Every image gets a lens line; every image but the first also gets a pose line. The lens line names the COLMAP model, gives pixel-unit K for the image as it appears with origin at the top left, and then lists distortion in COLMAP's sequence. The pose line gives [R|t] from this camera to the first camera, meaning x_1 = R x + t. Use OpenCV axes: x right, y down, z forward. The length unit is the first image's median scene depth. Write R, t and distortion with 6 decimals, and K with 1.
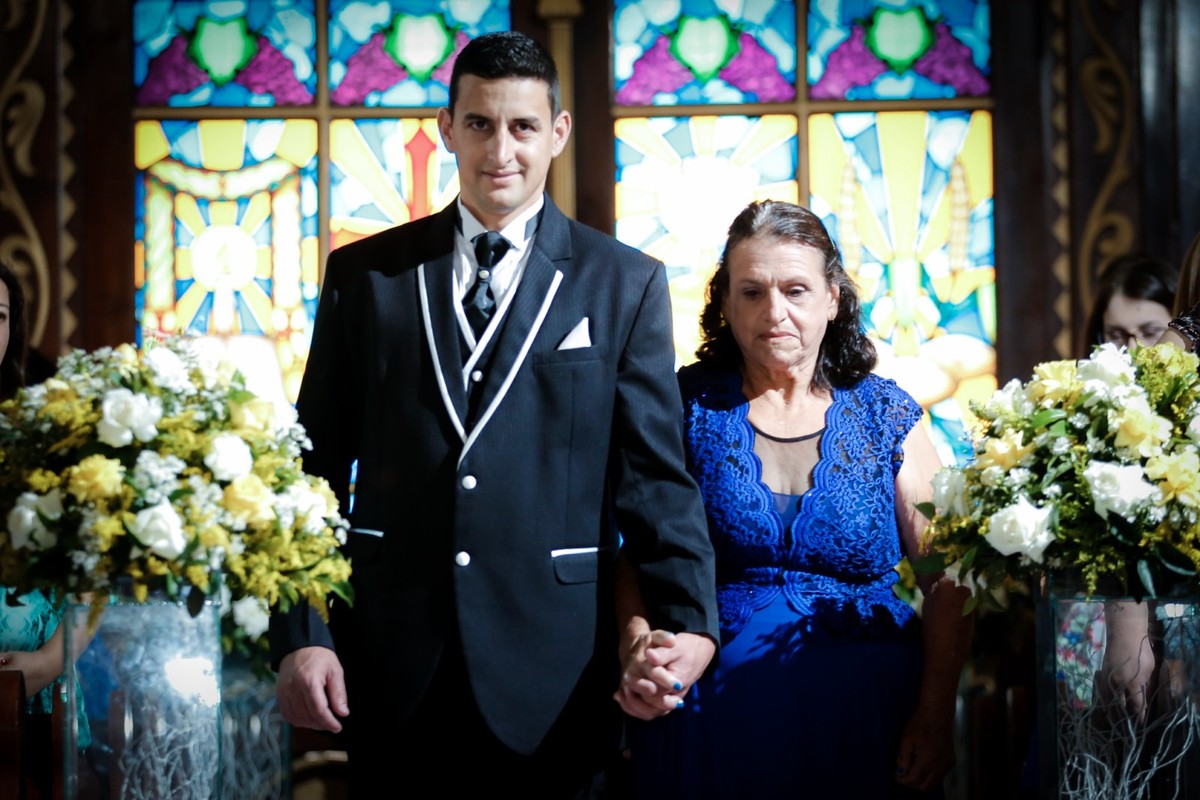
lens RADIAL K [[5276.5, 0, 590.7], [0, 5276.5, 399.1], [0, 0, 1]] dist [0.044116, 0.000000]
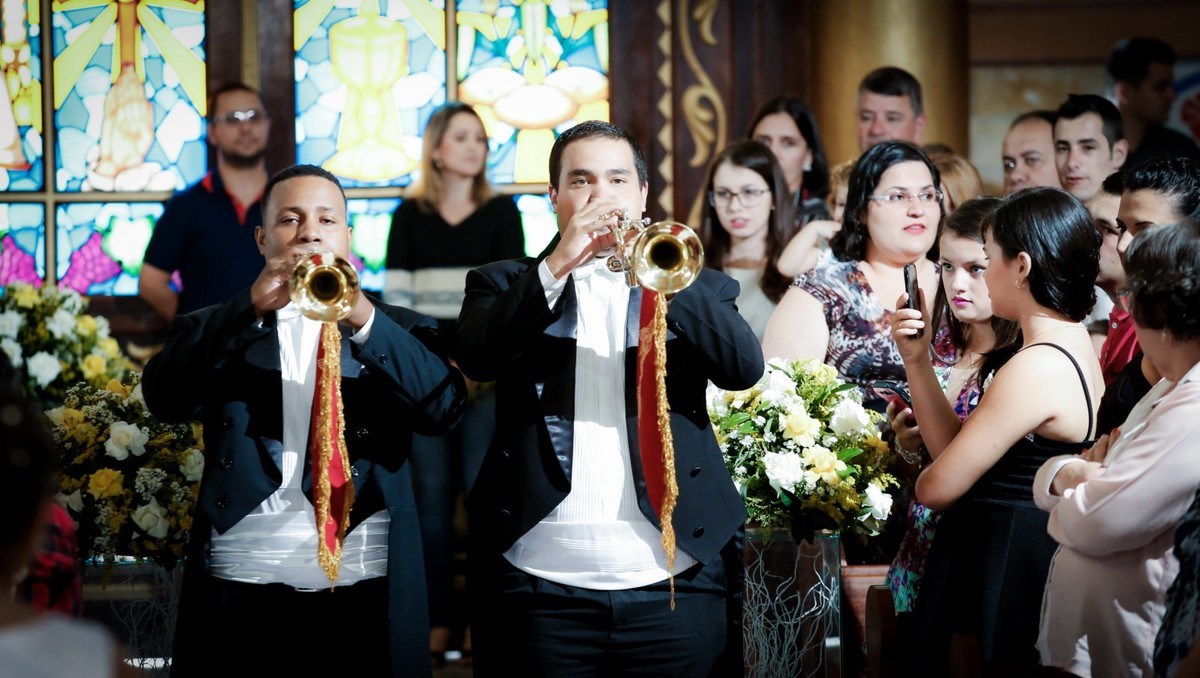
lens RADIAL K [[6756.5, 0, 598.4], [0, 6756.5, 338.3], [0, 0, 1]] dist [0.401124, 0.000000]
pose [[0.993202, -0.009213, 0.116036, -0.111665], [-0.009141, 0.987612, 0.156652, -0.204844], [-0.116041, -0.156648, 0.980814, -0.551780]]
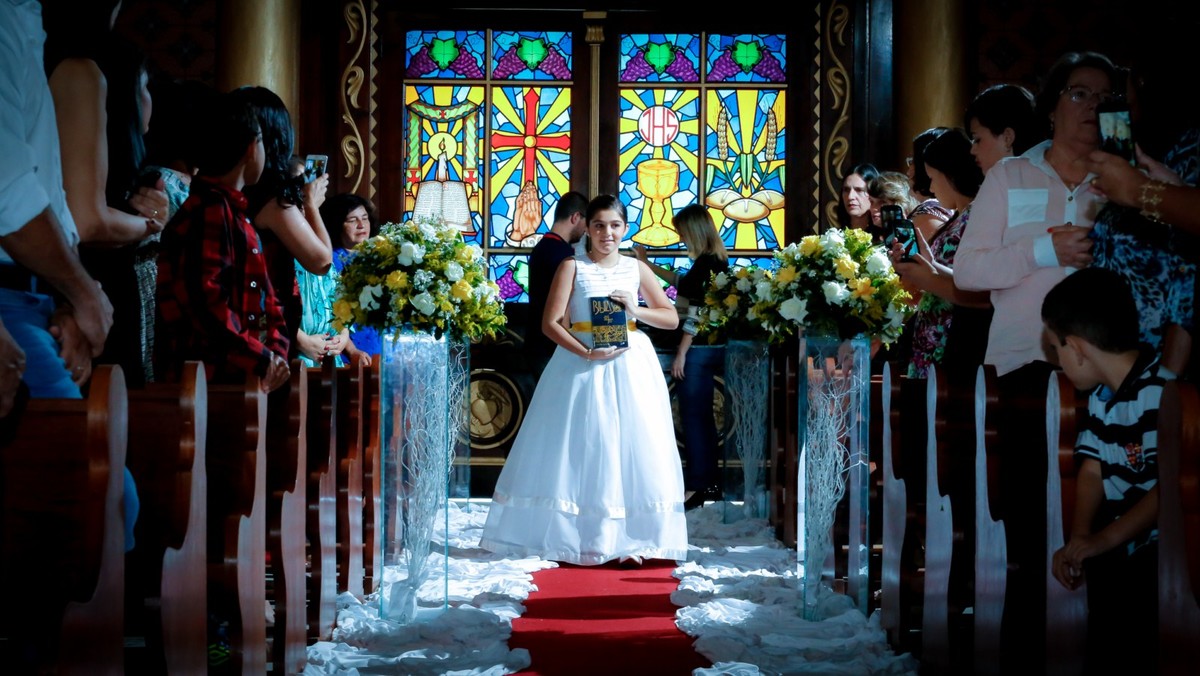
lens RADIAL K [[2489.2, 0, 602.9], [0, 2489.2, 341.1], [0, 0, 1]] dist [-0.311418, 0.000000]
pose [[0.999723, 0.023131, 0.004394, -0.004546], [-0.023395, 0.996924, 0.074796, -0.026548], [-0.002650, -0.074878, 0.997189, -0.058900]]
